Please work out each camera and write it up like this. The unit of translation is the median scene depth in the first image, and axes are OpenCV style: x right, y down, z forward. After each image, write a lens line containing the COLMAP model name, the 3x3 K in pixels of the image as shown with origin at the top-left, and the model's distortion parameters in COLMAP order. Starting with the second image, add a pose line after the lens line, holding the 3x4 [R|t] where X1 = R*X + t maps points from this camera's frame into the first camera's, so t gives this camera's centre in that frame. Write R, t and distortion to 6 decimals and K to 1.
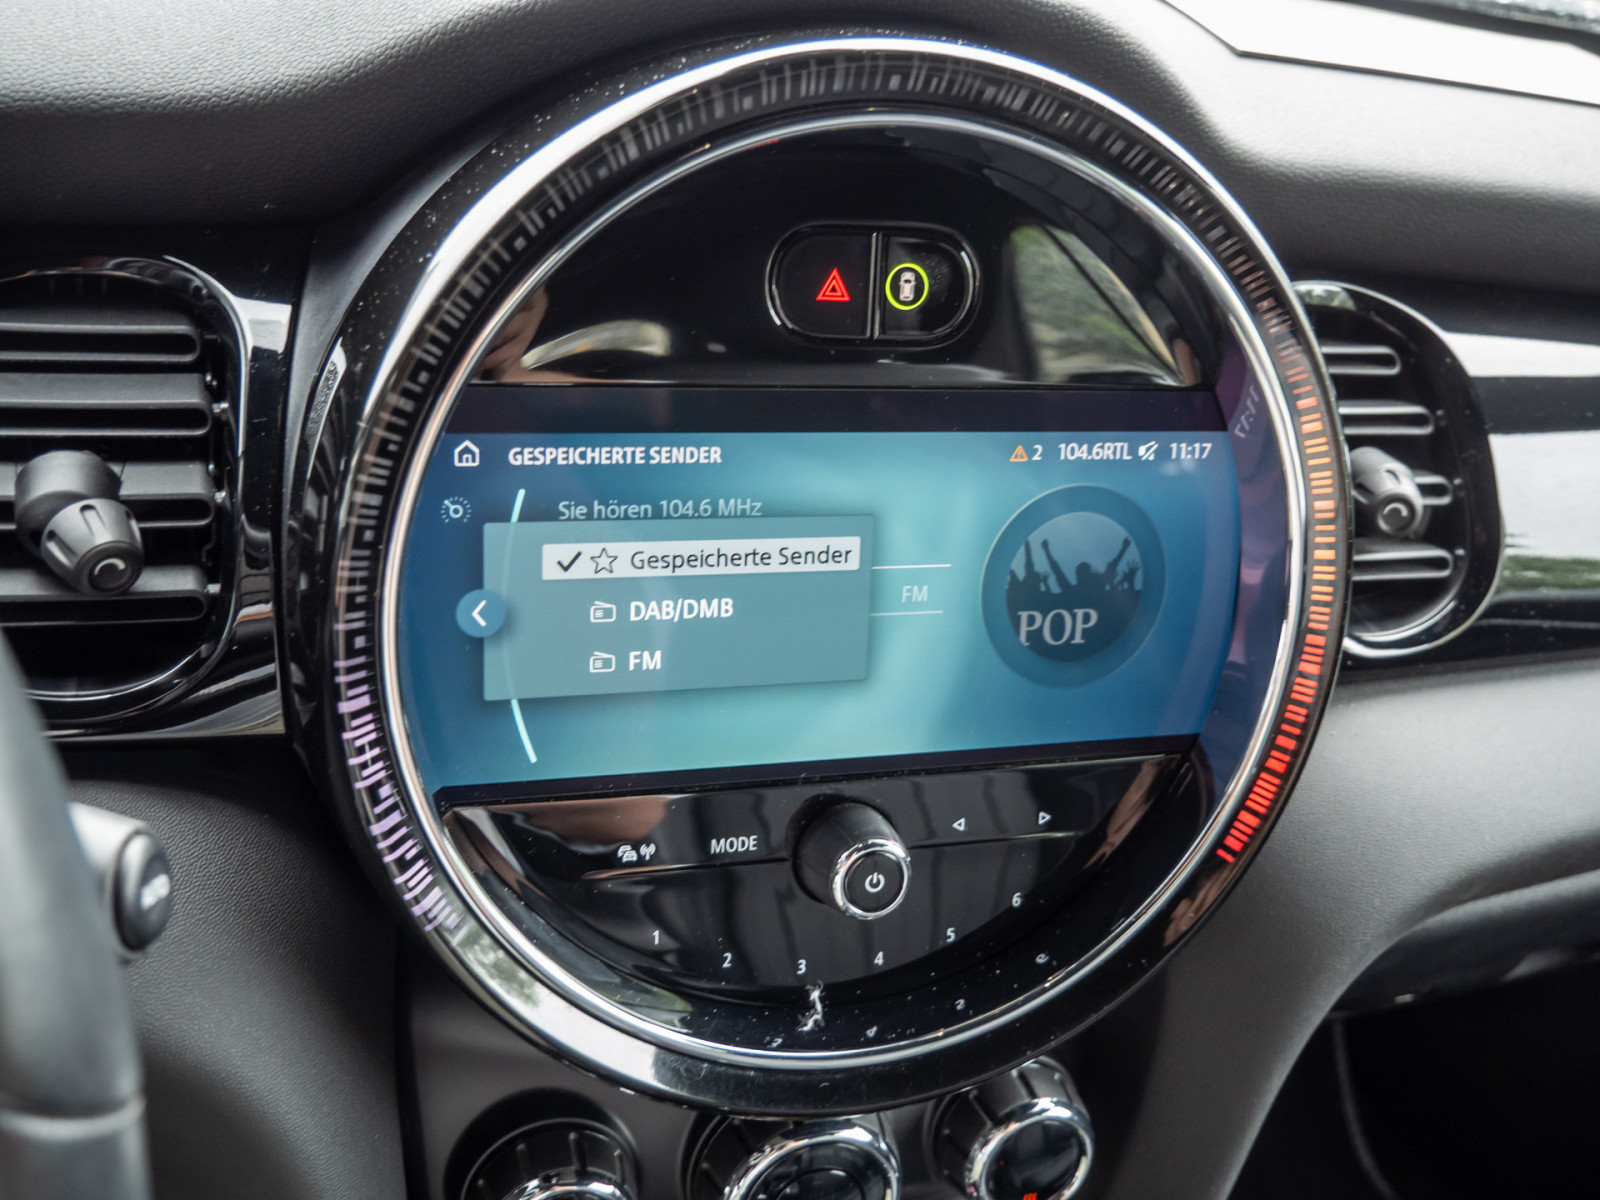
lens RADIAL K [[1675.7, 0, 809.7], [0, 1675.7, 596.9], [0, 0, 1]] dist [0.010000, 0.000000]
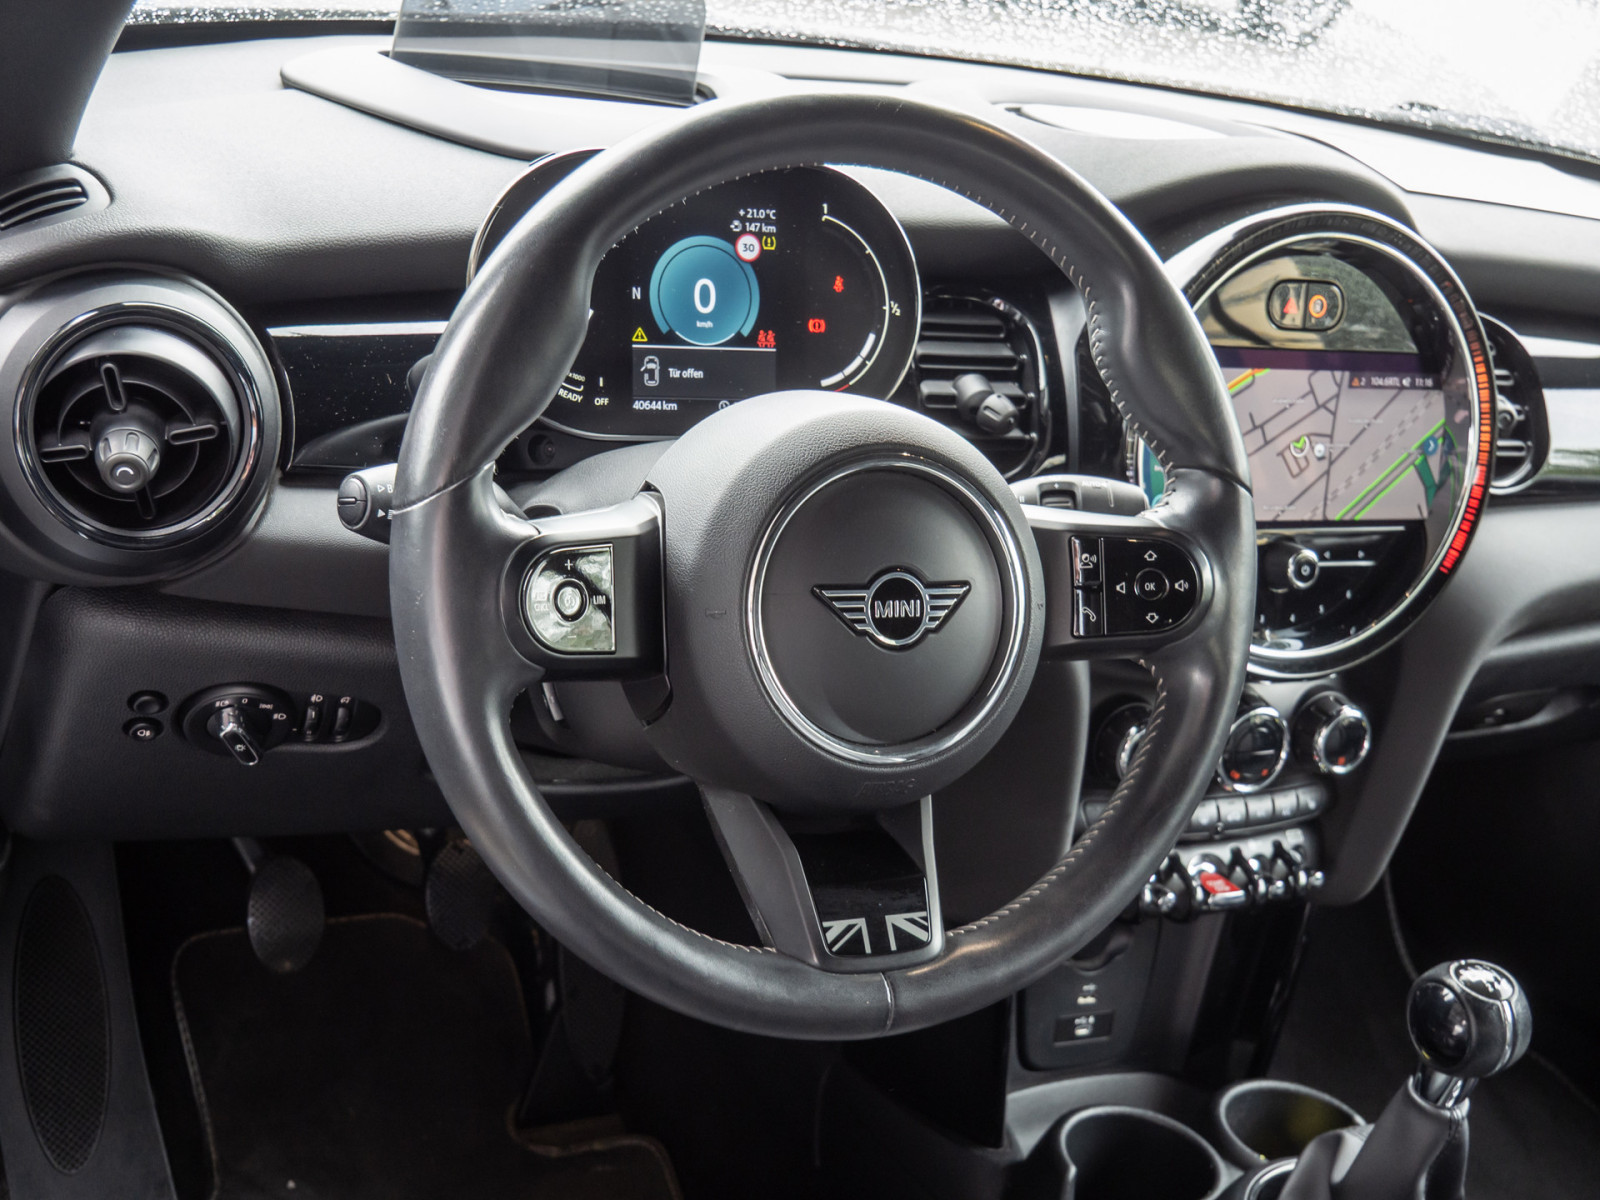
lens RADIAL K [[2021.9, 0, 823.1], [0, 2021.9, 597.6], [0, 0, 1]] dist [0.000449, 0.000000]
pose [[0.993153, -0.010787, 0.116318, -0.899884], [0.017486, 0.998236, -0.056732, 0.343488], [-0.115501, 0.058378, 0.991590, -1.569913]]
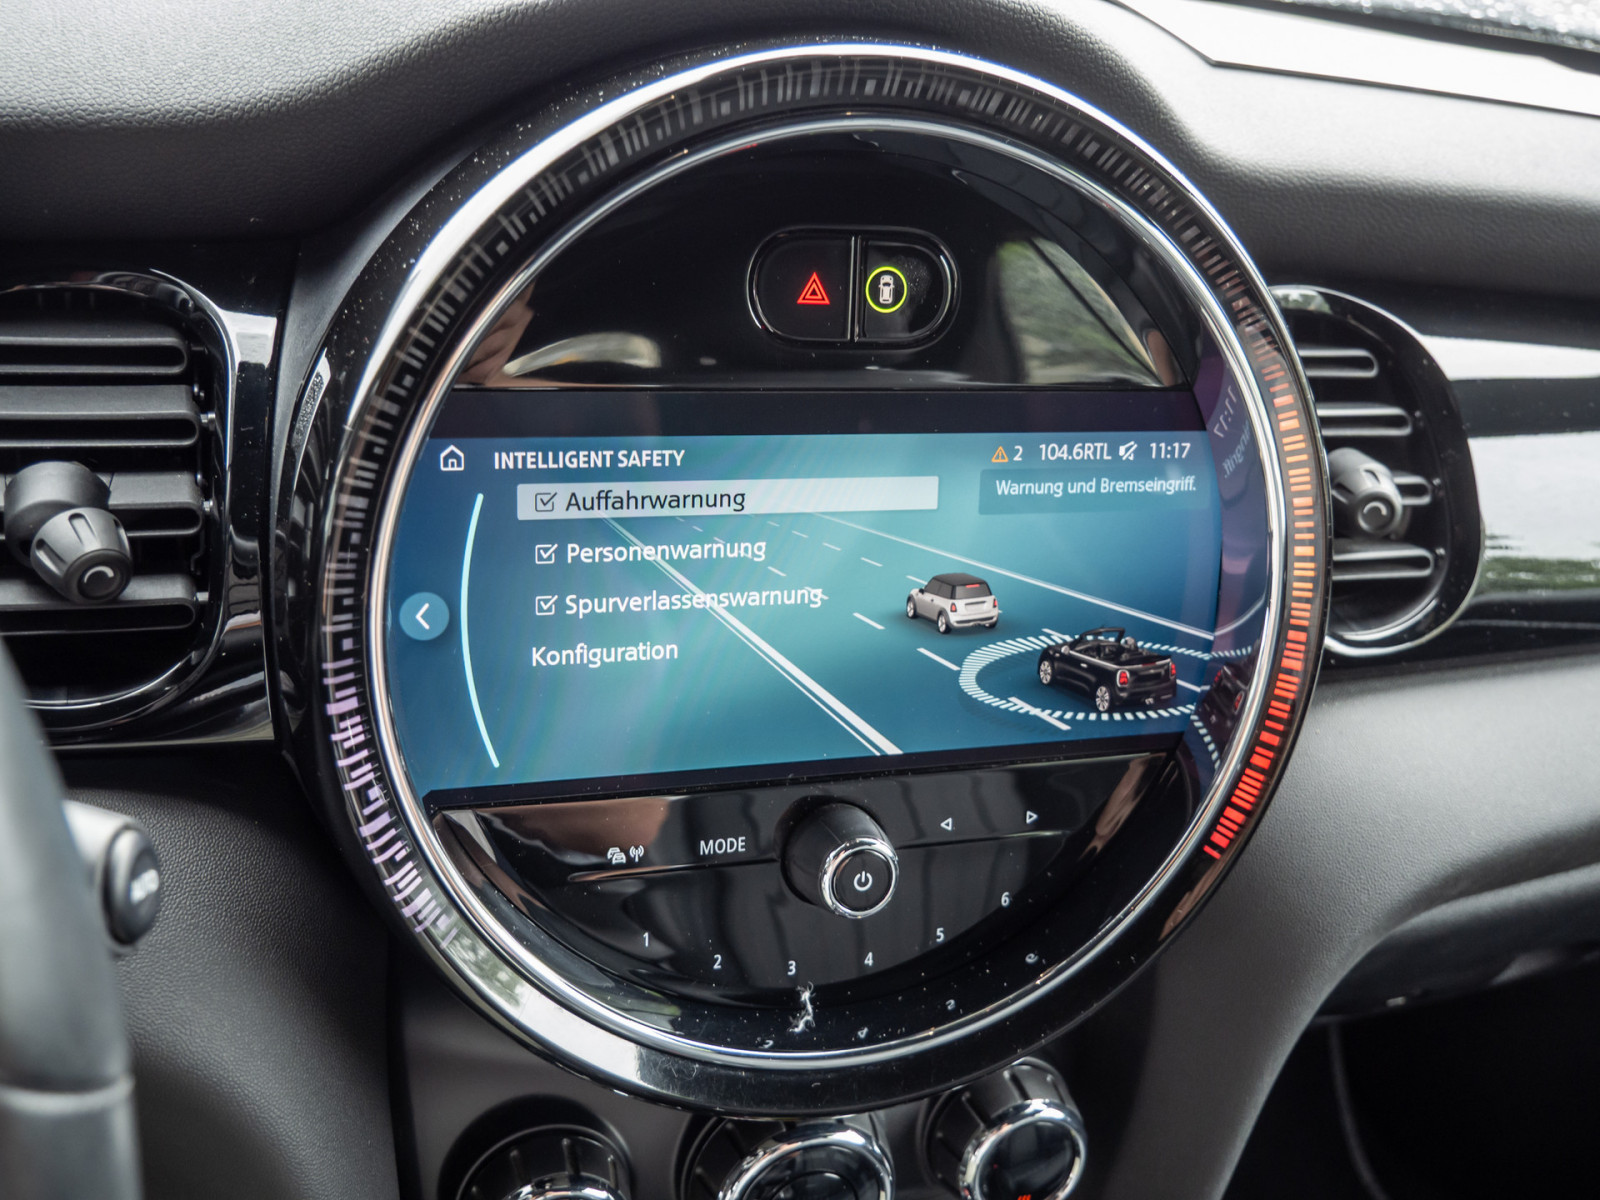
lens RADIAL K [[1675.7, 0, 810.0], [0, 1675.7, 597.5], [0, 0, 1]] dist [0.010000, 0.000000]
pose [[0.999899, -0.013633, 0.004021, 0.005238], [0.013704, 0.999744, -0.018003, 0.017690], [-0.003774, 0.018056, 0.999830, -0.008253]]
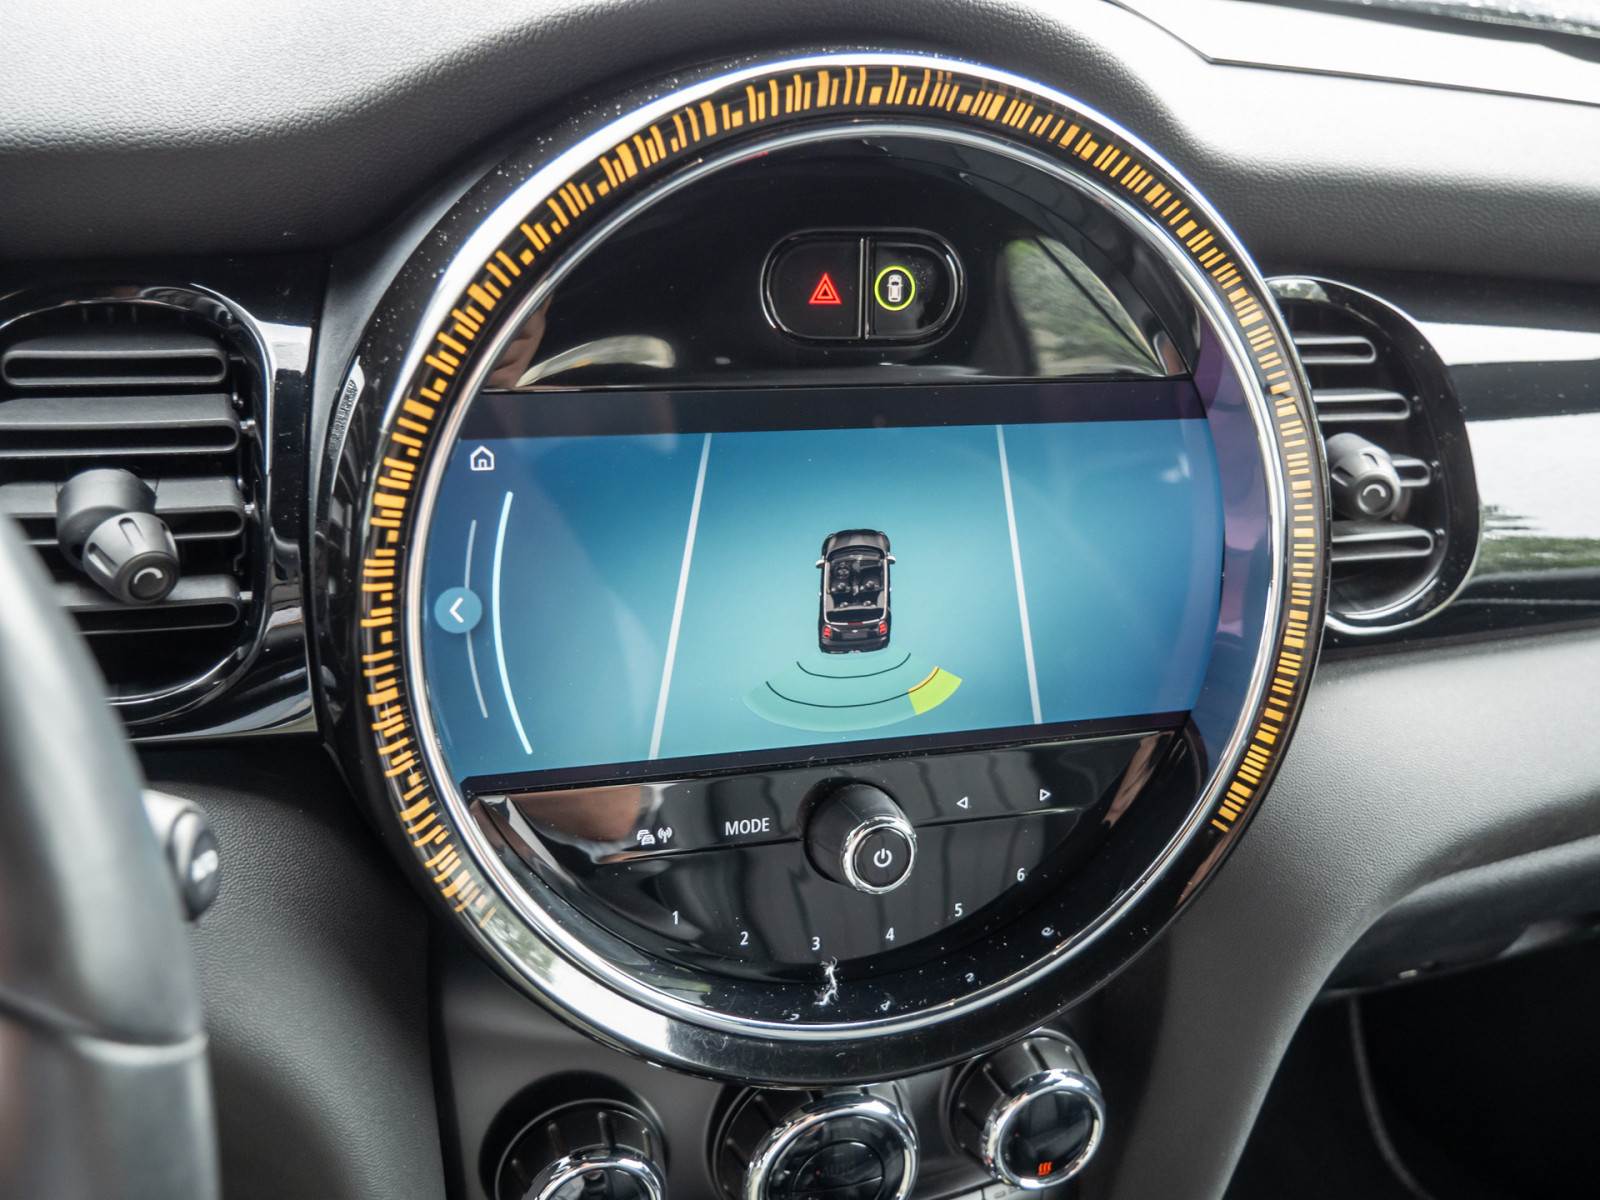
lens RADIAL K [[1675.7, 0, 810.4], [0, 1675.7, 595.5], [0, 0, 1]] dist [0.010000, 0.000000]
pose [[0.999467, -0.031974, -0.006613, 0.005730], [0.031851, 0.999332, -0.017914, 0.023803], [0.007181, 0.017694, 0.999818, -0.047860]]
